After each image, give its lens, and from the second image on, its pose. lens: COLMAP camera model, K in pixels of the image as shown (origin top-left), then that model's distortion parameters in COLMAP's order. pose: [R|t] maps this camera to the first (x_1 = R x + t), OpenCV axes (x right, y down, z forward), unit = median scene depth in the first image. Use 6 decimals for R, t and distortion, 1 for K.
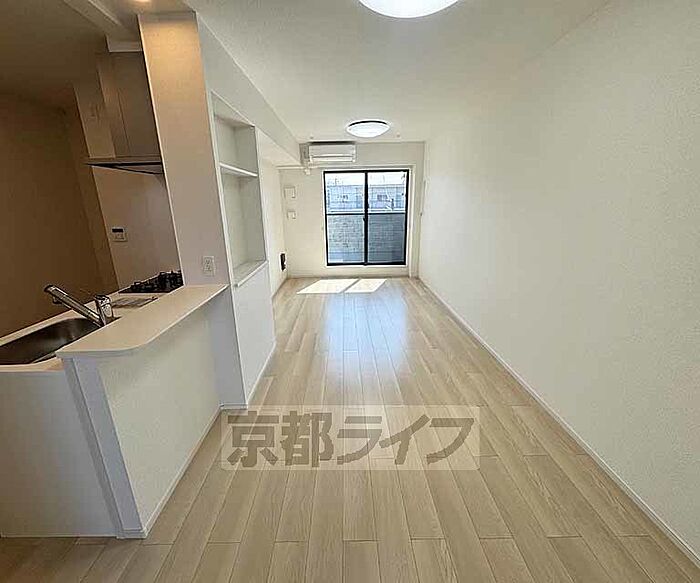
lens RADIAL K [[314.3, 0, 349.1], [0, 314.3, 289.4], [0, 0, 1]] dist [-0.000825, -0.000146]
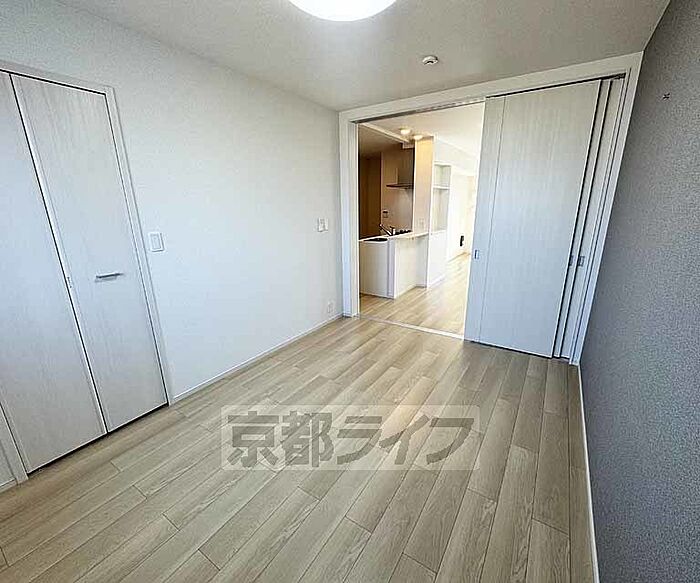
lens RADIAL K [[314.3, 0, 353.3], [0, 314.3, 289.2], [0, 0, 1]] dist [-0.000825, -0.000146]
pose [[0.833186, 0.154460, -0.530984, 0.187739], [-0.152213, 0.987166, 0.048318, 0.145067], [0.531632, 0.040565, 0.846003, -0.518000]]
